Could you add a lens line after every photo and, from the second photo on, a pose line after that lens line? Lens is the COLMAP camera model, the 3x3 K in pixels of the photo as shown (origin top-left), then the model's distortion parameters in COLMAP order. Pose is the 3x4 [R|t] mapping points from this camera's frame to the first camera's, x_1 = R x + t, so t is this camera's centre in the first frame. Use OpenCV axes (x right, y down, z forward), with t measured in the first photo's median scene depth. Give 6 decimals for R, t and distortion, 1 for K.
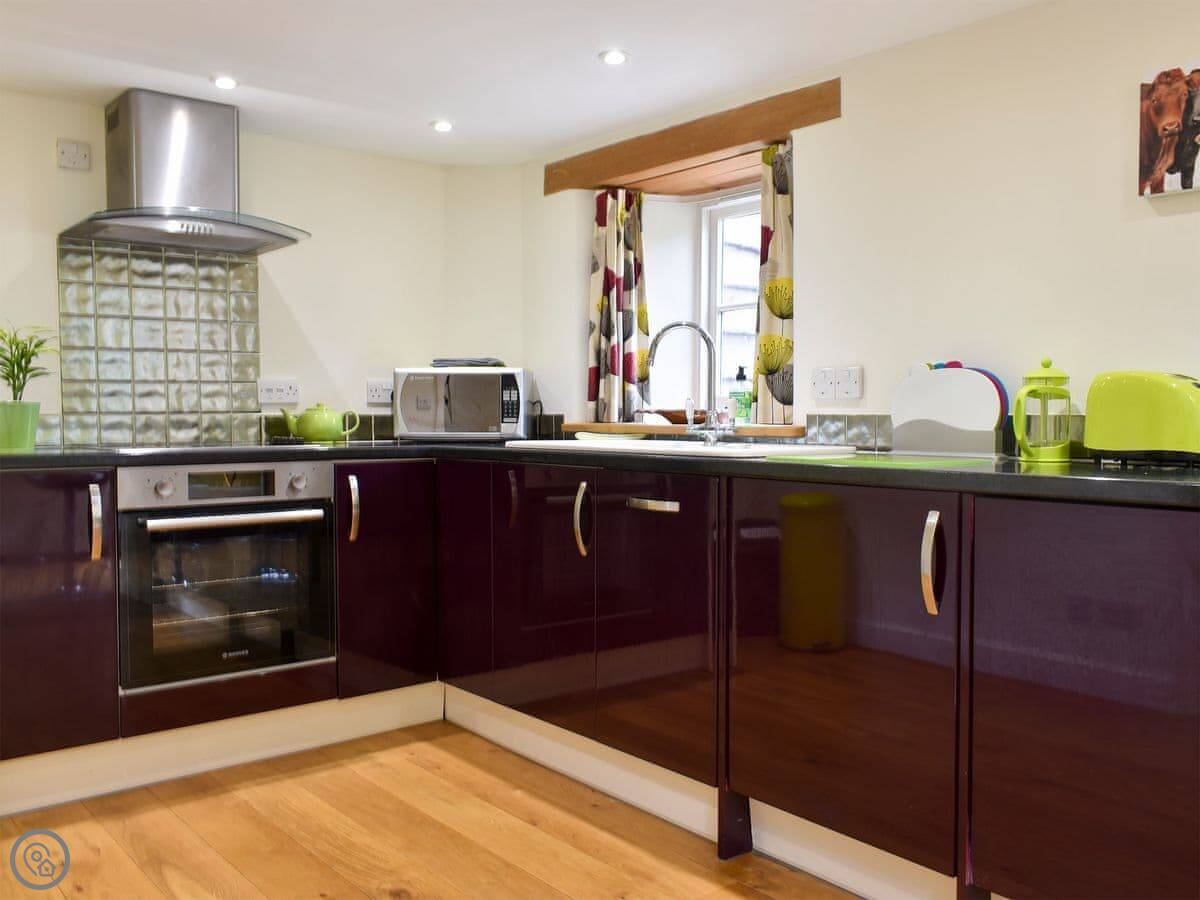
lens RADIAL K [[1118.6, 0, 701.2], [0, 1118.6, 450.2], [0, 0, 1]] dist [0.002119, -0.002332]
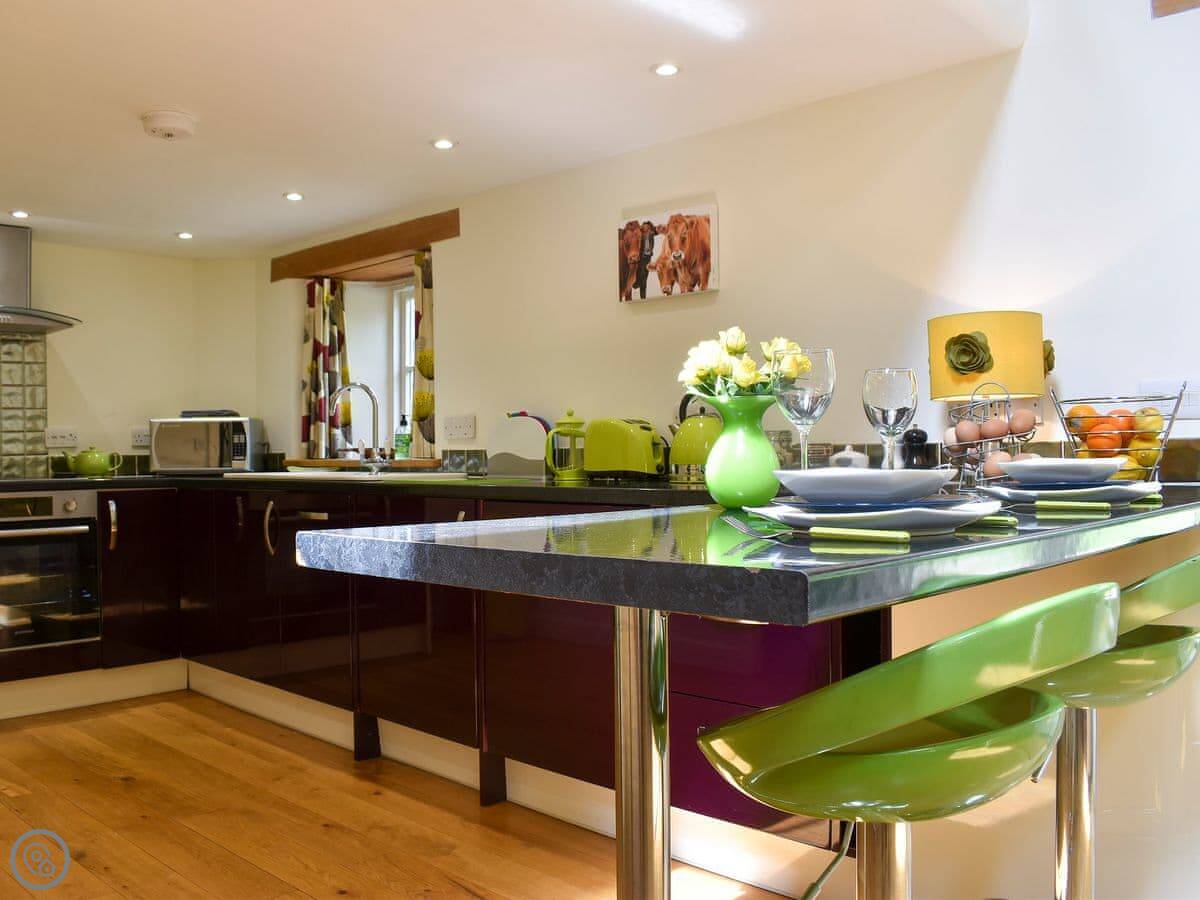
lens RADIAL K [[1102.7, 0, 600.0], [0, 1102.7, 450.0], [0, 0, 1]] dist [-0.101479, 0.003059]
pose [[0.997605, -0.012633, 0.068005, 0.171132], [0.014942, 0.999325, -0.033557, 0.013570], [-0.067535, 0.034493, 0.997120, -0.303803]]
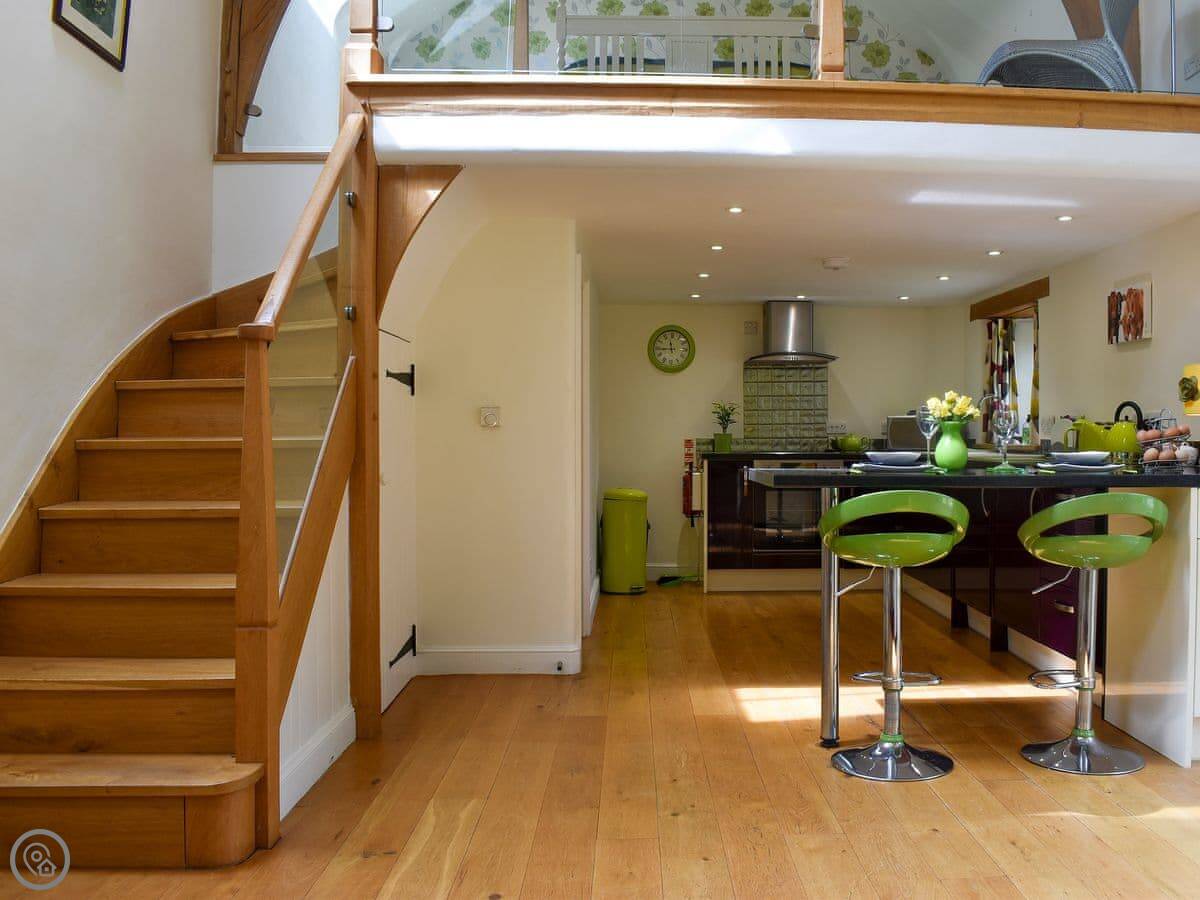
lens RADIAL K [[1102.7, 0, 600.0], [0, 1102.7, 450.0], [0, 0, 1]] dist [-0.101479, 0.003059]
pose [[0.737216, 0.010123, -0.675581, 0.728898], [-0.024110, 0.999645, -0.011330, 0.024870], [0.675227, 0.024641, 0.737199, -0.860879]]
